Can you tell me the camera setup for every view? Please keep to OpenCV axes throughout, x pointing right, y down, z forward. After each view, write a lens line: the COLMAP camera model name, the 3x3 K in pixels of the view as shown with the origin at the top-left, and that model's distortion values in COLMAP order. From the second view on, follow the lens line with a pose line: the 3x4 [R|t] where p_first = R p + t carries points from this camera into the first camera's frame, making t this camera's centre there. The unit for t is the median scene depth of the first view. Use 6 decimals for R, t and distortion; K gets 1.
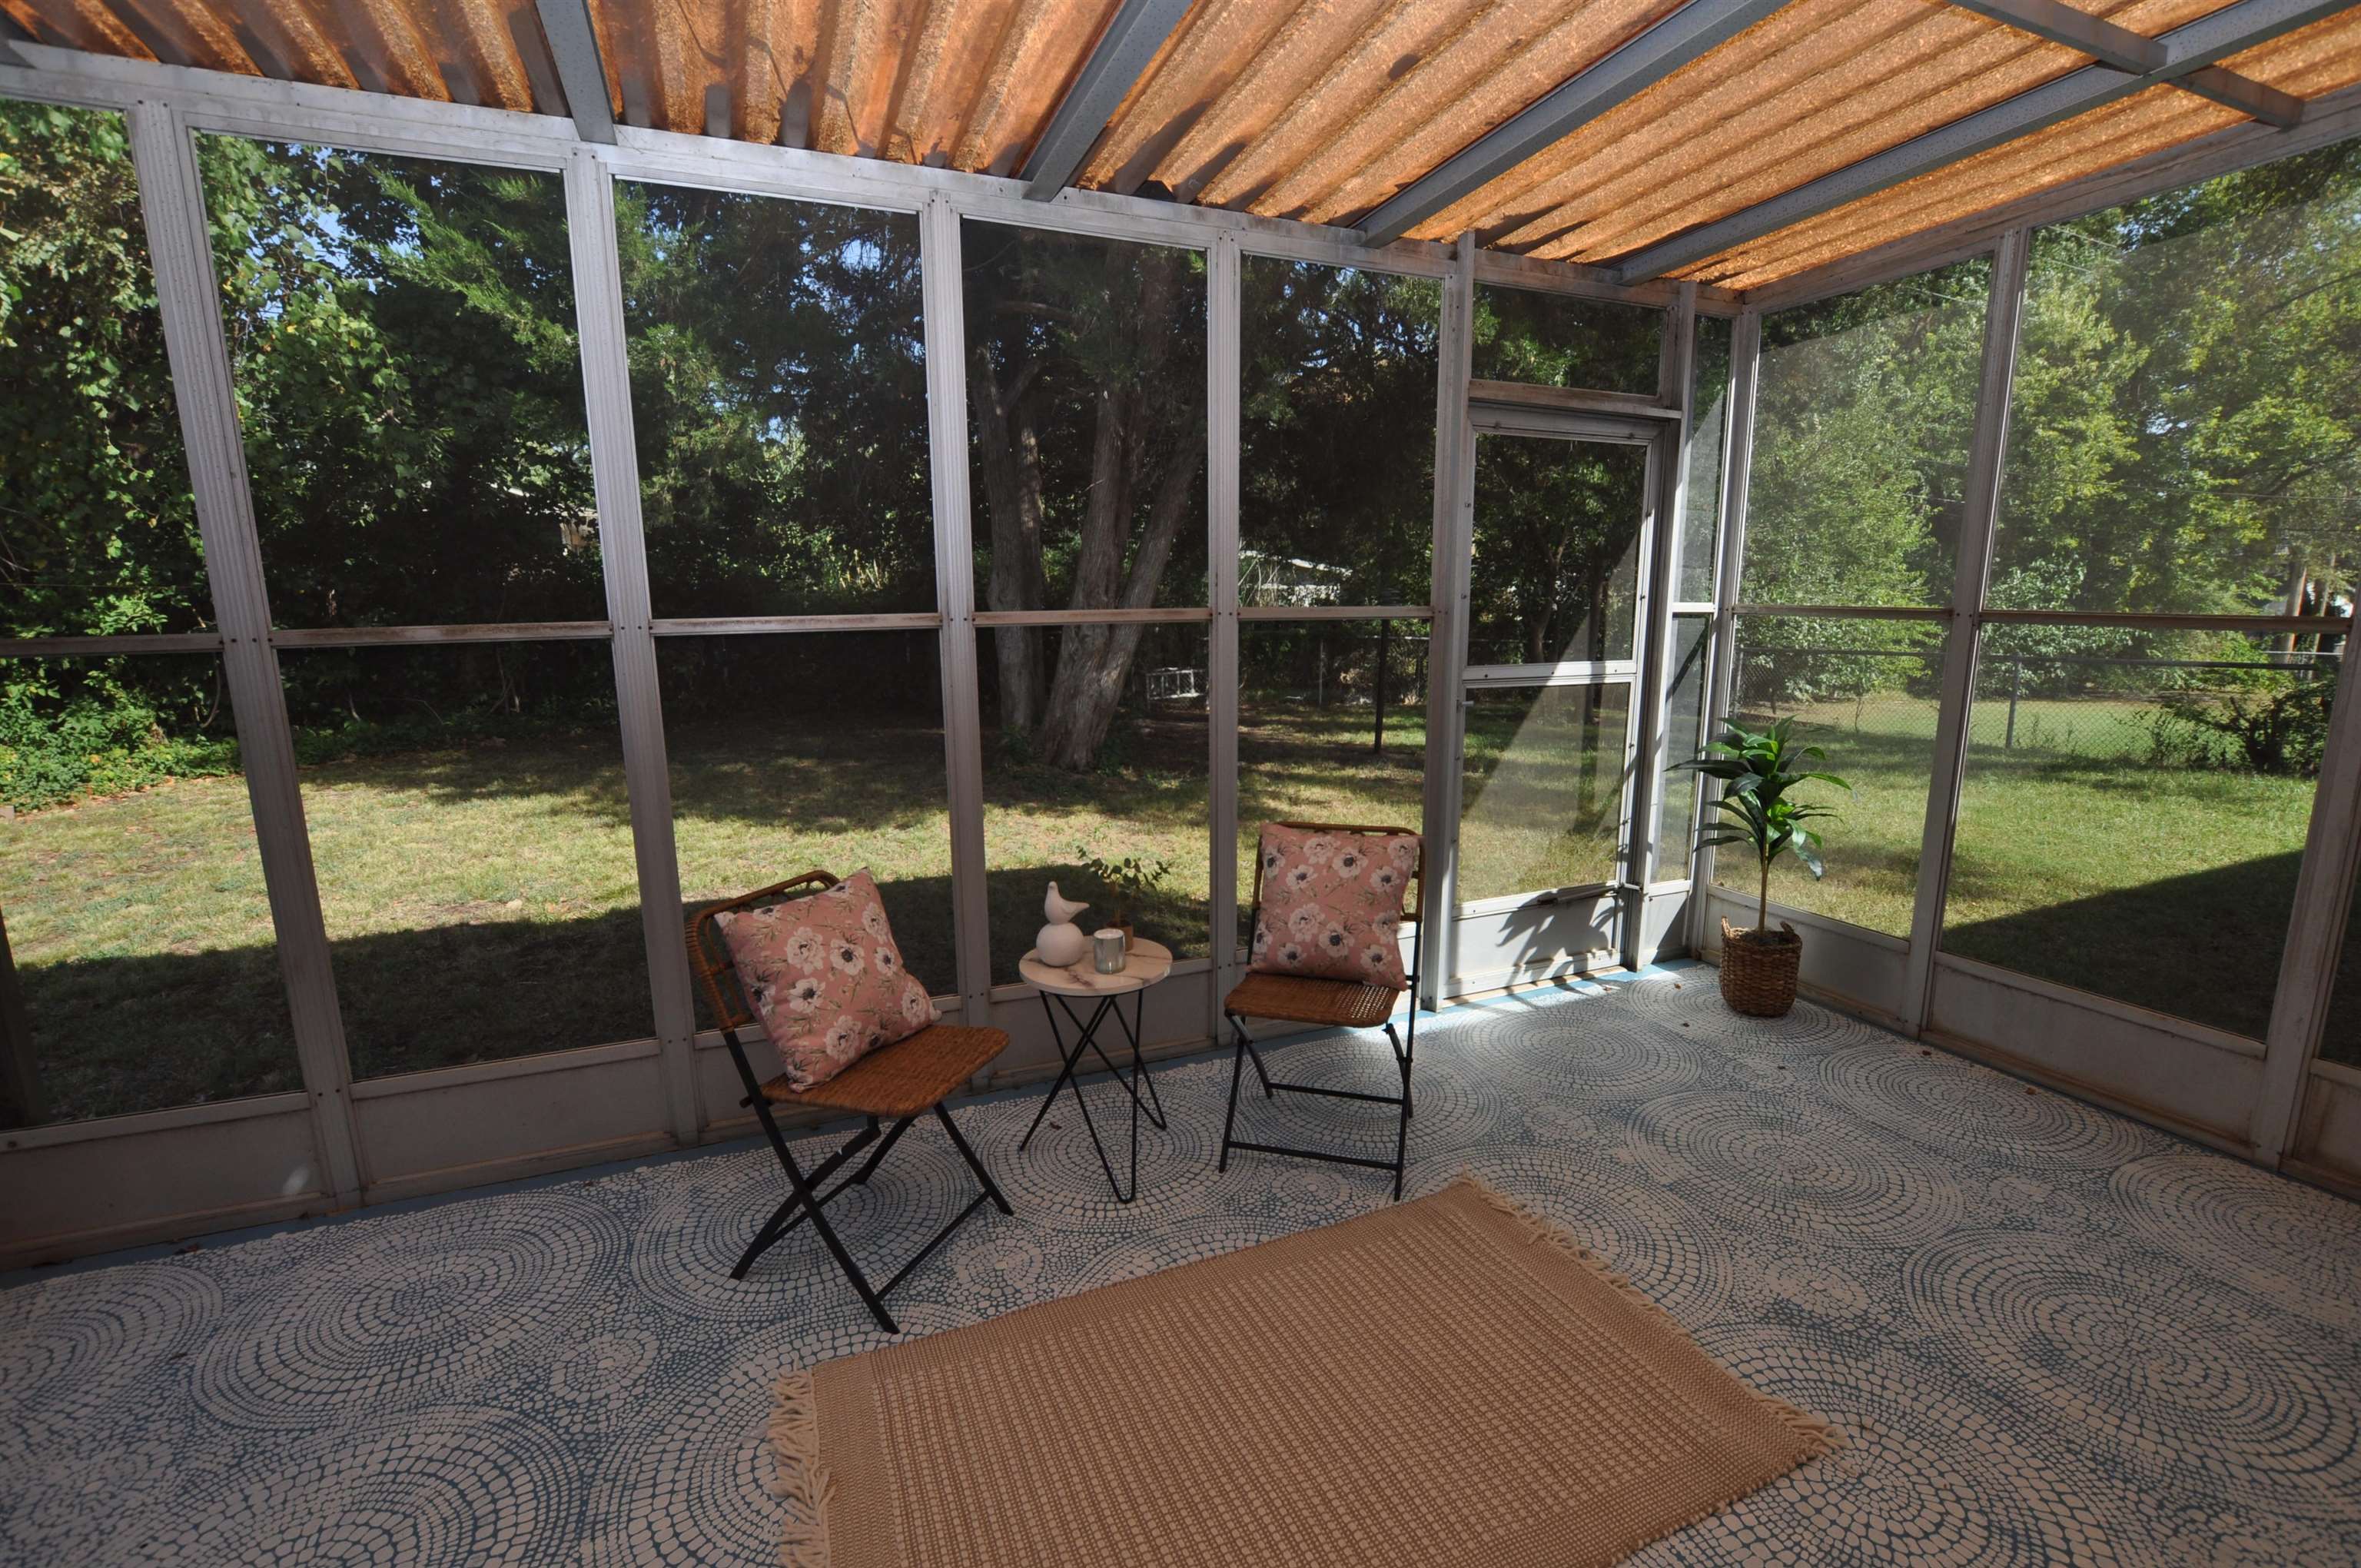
lens RADIAL K [[1040.3, 0, 1179.5], [0, 1040.3, 793.3], [0, 0, 1]] dist [-0.039618, 0.007551]
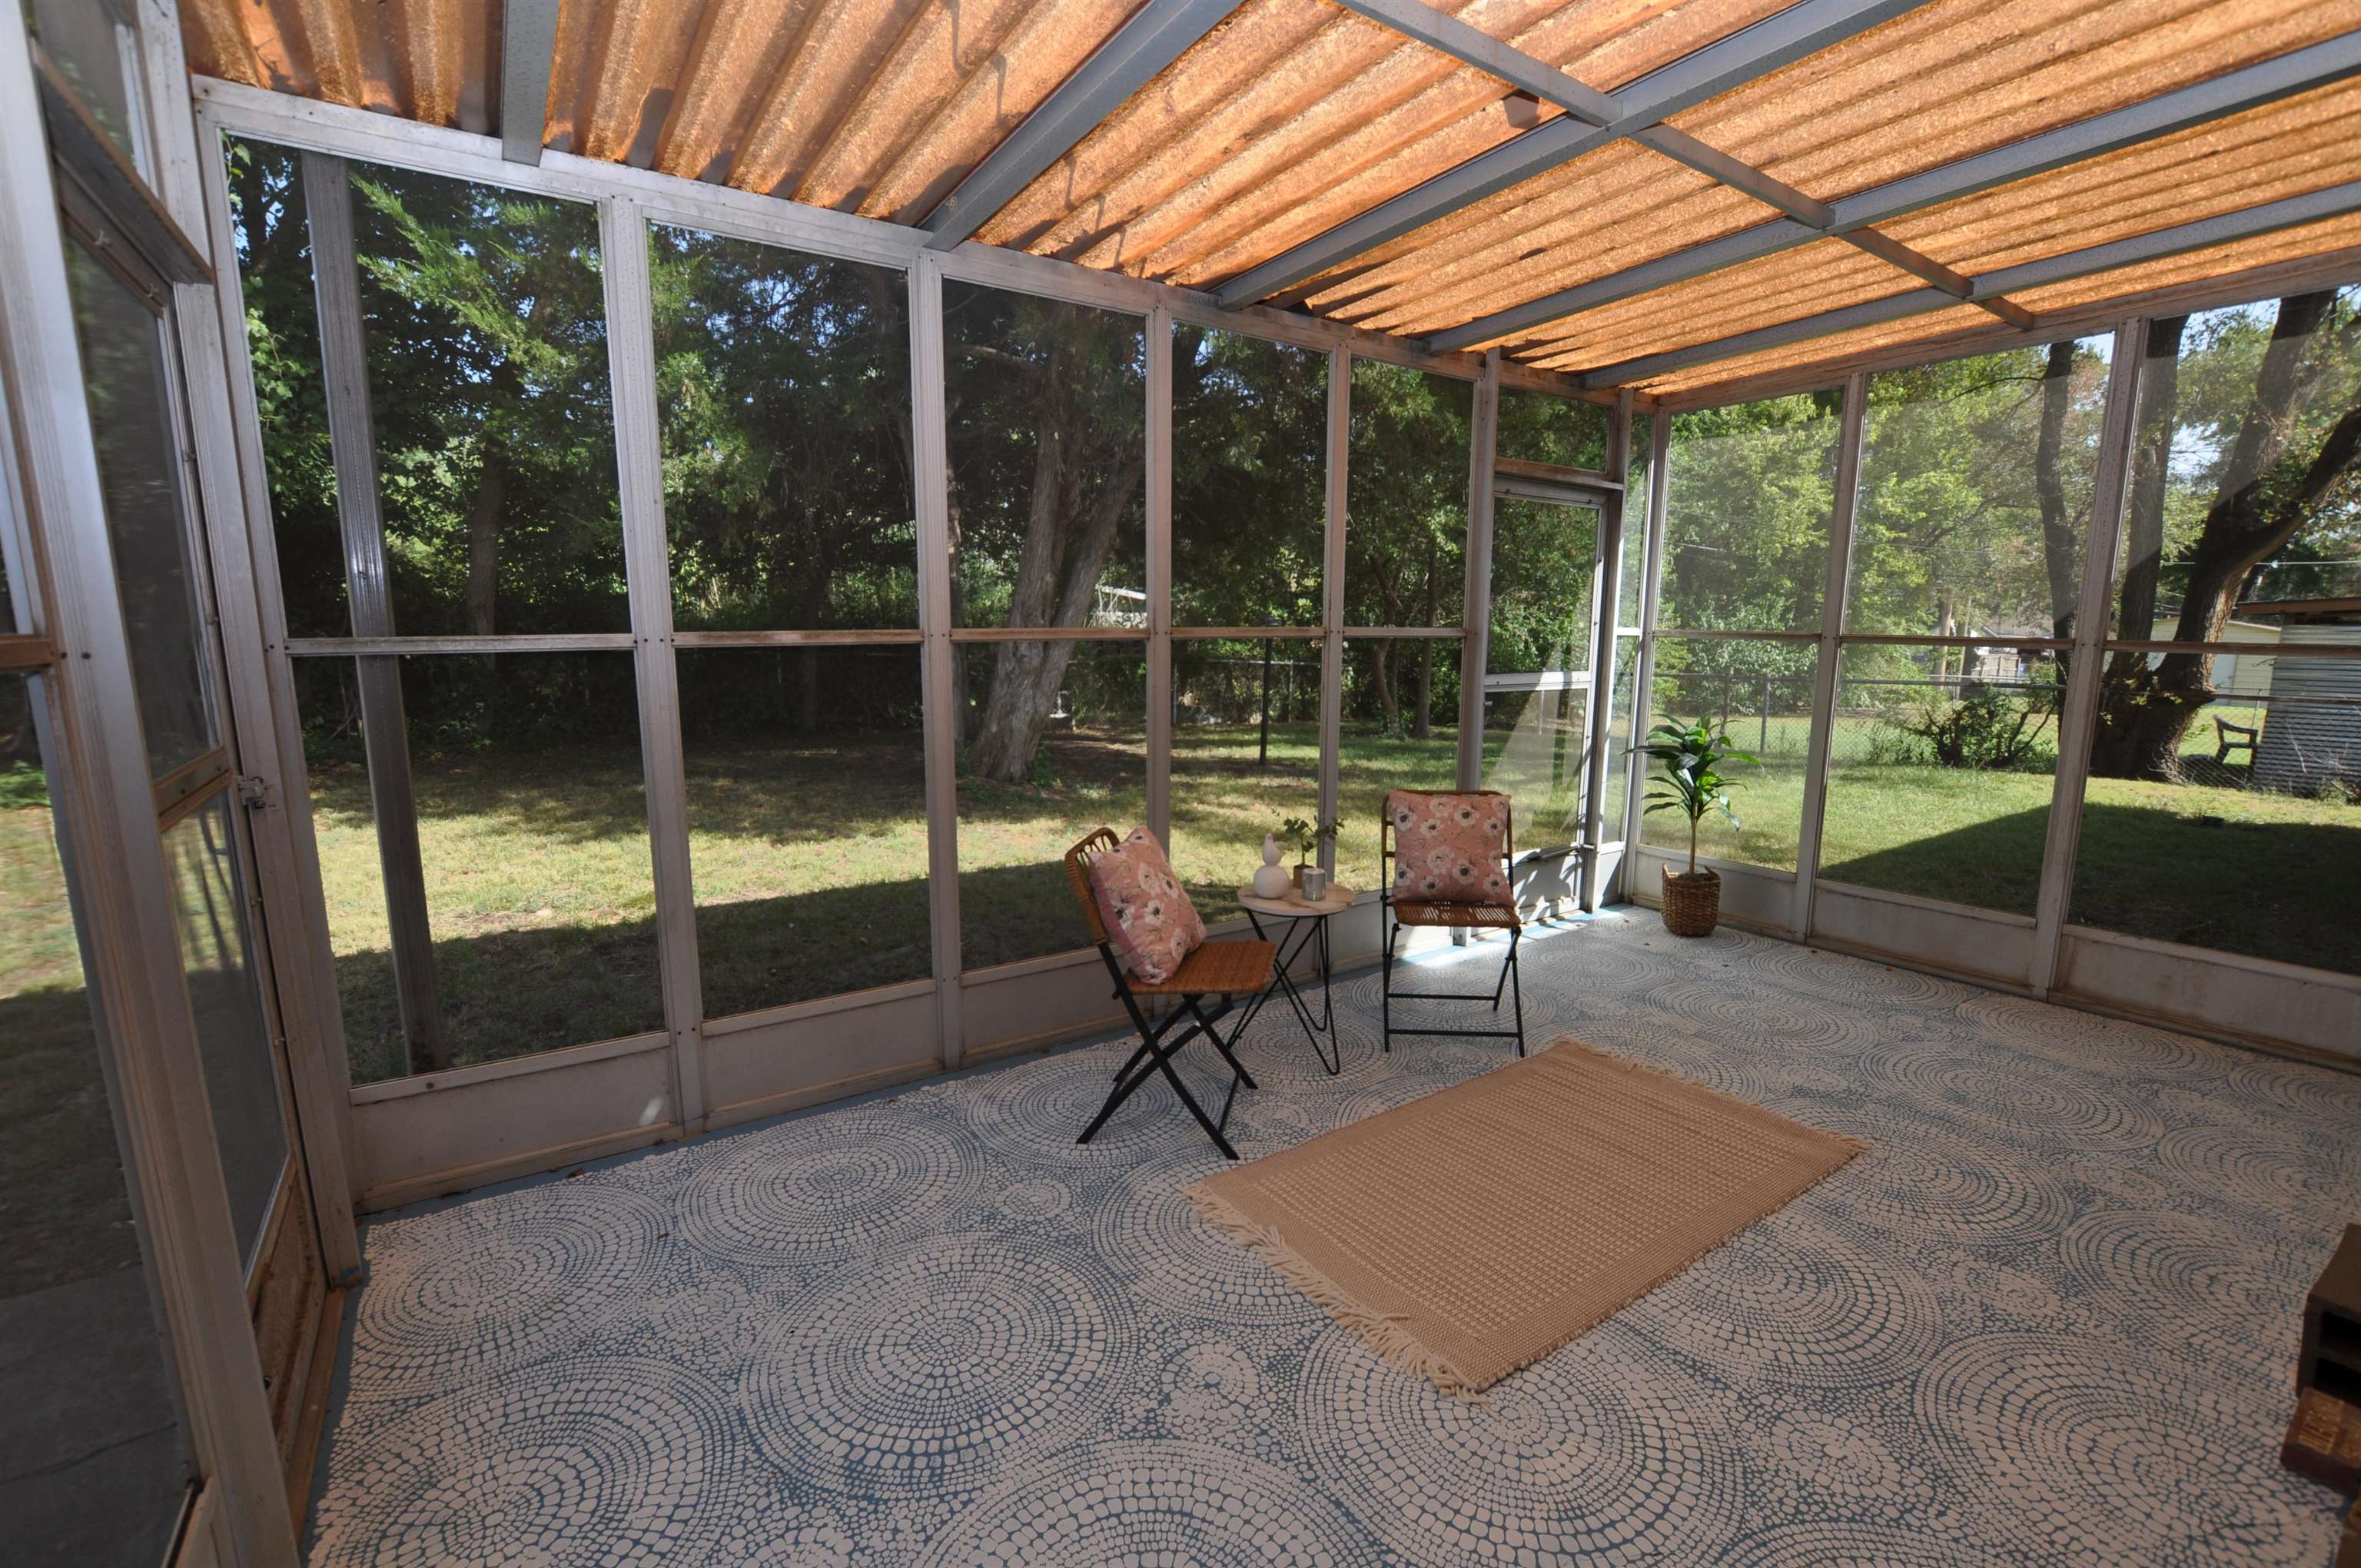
lens RADIAL K [[1040.3, 0, 1179.5], [0, 1040.3, 793.3], [0, 0, 1]] dist [-0.039618, 0.007551]
pose [[0.980302, -0.020650, 0.196424, -0.358720], [0.025566, 0.999419, -0.022527, 0.044976], [-0.195844, 0.027105, 0.980260, -0.192297]]
